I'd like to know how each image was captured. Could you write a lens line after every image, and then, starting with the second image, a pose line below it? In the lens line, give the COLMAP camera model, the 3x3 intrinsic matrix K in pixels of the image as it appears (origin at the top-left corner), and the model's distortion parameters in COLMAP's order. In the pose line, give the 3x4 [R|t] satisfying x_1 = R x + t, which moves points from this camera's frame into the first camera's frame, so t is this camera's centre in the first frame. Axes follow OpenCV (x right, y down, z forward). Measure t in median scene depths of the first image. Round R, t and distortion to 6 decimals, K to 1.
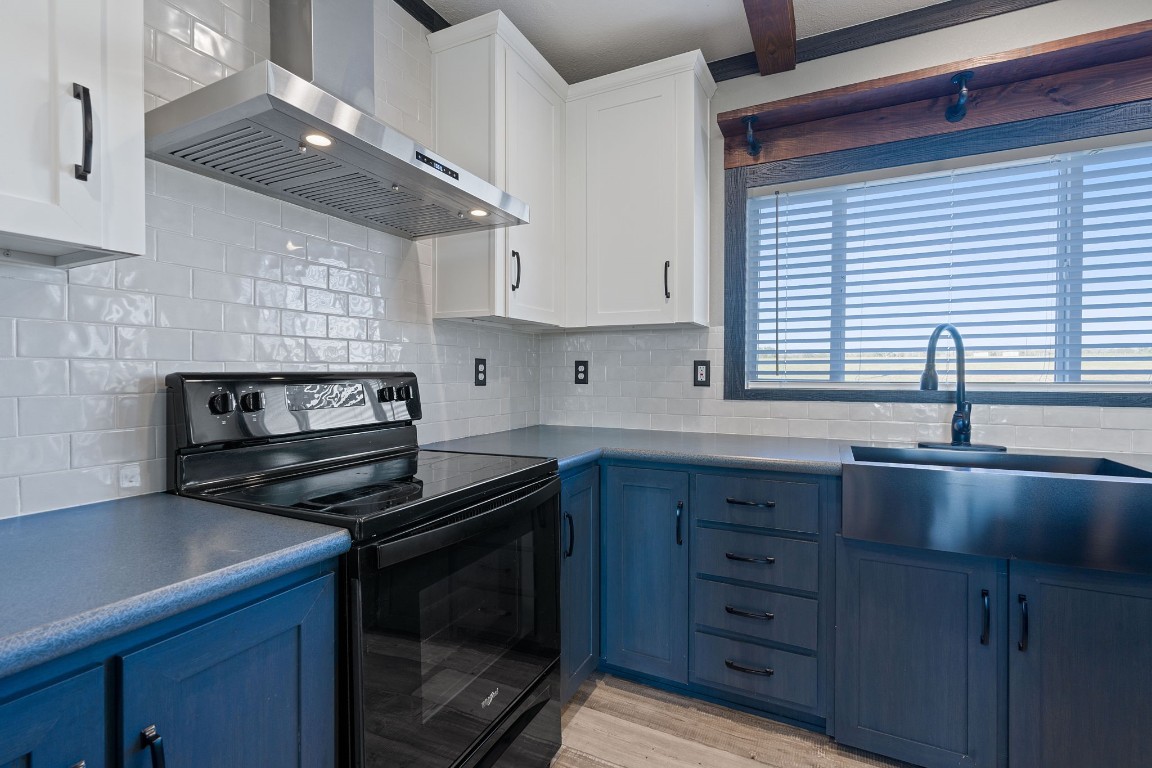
lens RADIAL K [[510.5, 0, 582.4], [0, 510.5, 380.2], [0, 0, 1]] dist [-0.002334, -0.000090]
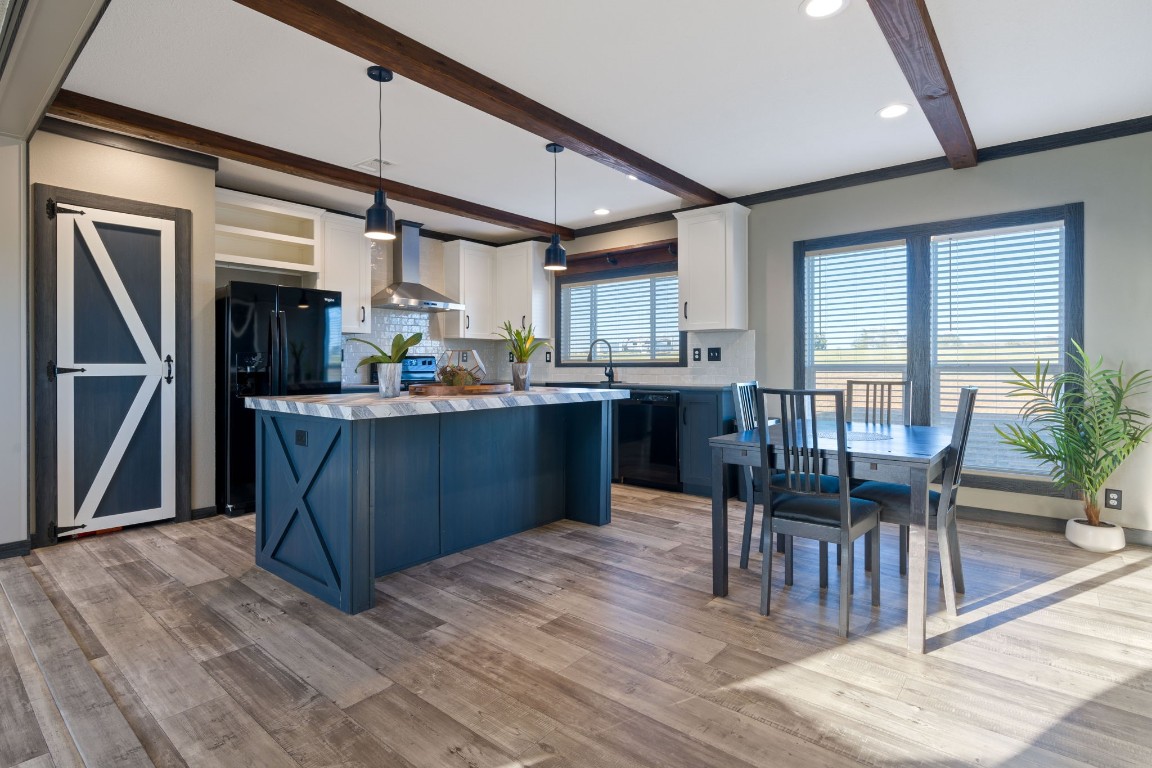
lens RADIAL K [[564.0, 0, 571.9], [0, 564.0, 364.9], [0, 0, 1]] dist [-0.016311, 0.000411]
pose [[0.968873, 0.000834, -0.247559, 1.220476], [-0.003056, 0.999958, -0.008592, 0.057859], [0.247541, 0.009081, 0.968835, -1.943862]]
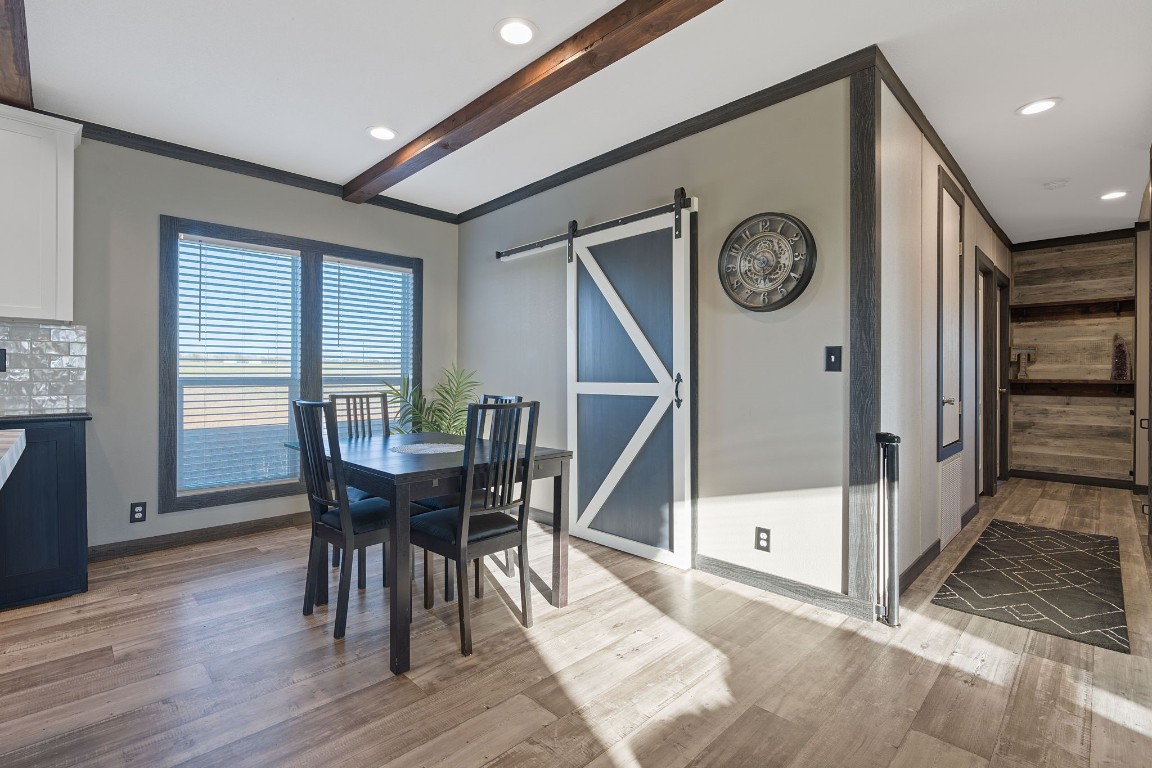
lens RADIAL K [[523.5, 0, 565.0], [0, 523.5, 374.7], [0, 0, 1]] dist [-0.002453, 0.000801]
pose [[0.350819, 0.006331, 0.936422, 0.423249], [0.008186, 0.999918, -0.009827, 0.051260], [-0.936407, 0.011114, 0.350739, -1.196462]]
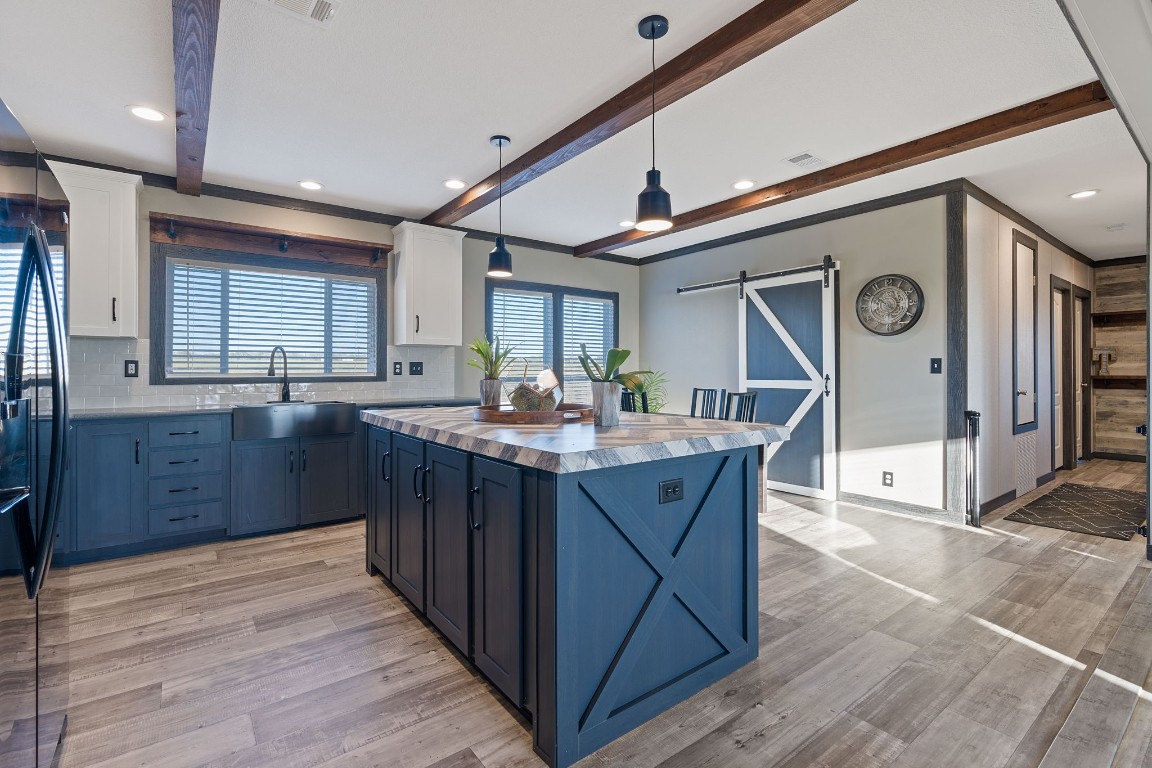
lens RADIAL K [[528.4, 0, 562.3], [0, 528.4, 369.0], [0, 0, 1]] dist [-0.000643, 0.000292]
pose [[0.467113, 0.005311, 0.884182, -0.659802], [0.012089, 0.999850, -0.012392, 0.027251], [-0.884115, 0.016478, 0.466979, -1.035917]]
